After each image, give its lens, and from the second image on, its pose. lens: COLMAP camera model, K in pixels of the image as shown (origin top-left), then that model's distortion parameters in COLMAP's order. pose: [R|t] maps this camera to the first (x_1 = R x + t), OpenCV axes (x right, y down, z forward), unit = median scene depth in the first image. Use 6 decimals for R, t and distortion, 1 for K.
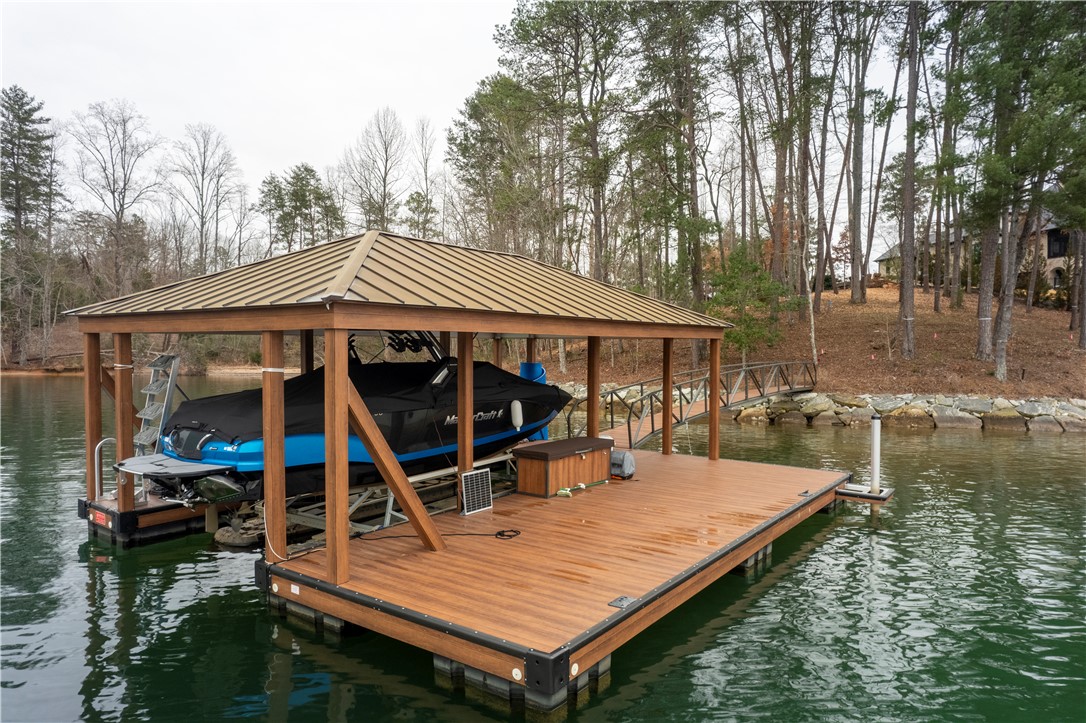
lens RADIAL K [[698.7, 0, 543.0], [0, 698.7, 361.5], [0, 0, 1]] dist [-0.000492, 0.000813]
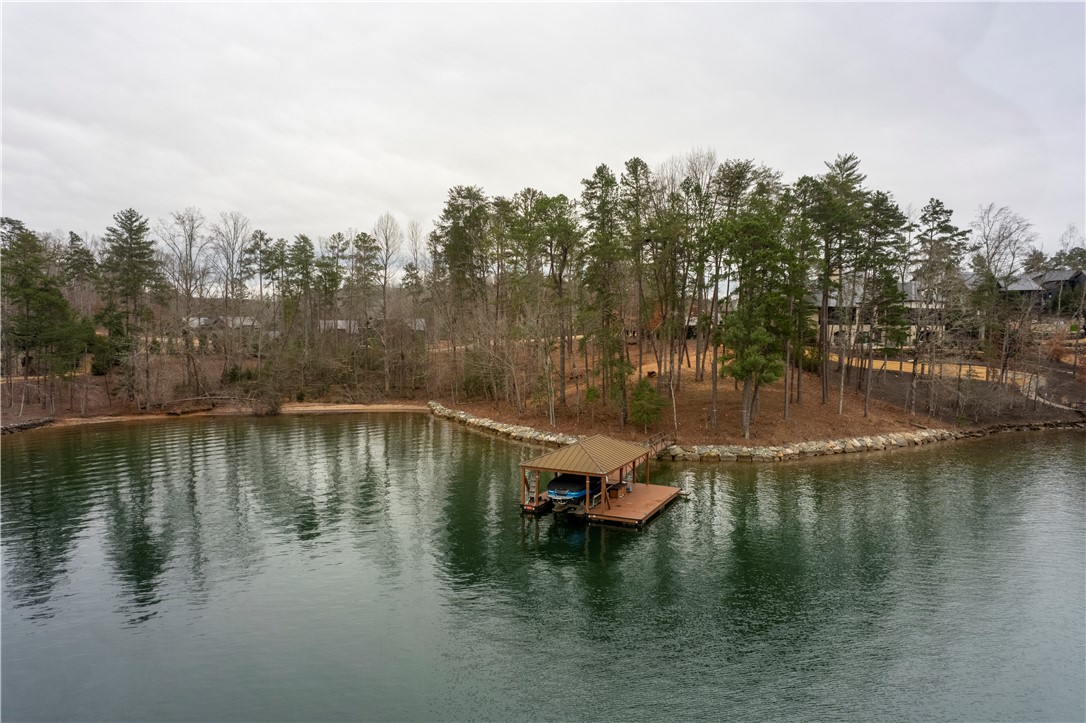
lens RADIAL K [[698.7, 0, 543.0], [0, 698.7, 361.5], [0, 0, 1]] dist [-0.000492, 0.000813]
pose [[0.984963, -0.008978, 0.172529, -0.482424], [0.004034, 0.999572, 0.028981, -0.321489], [-0.172716, -0.027849, 0.984578, -1.307546]]
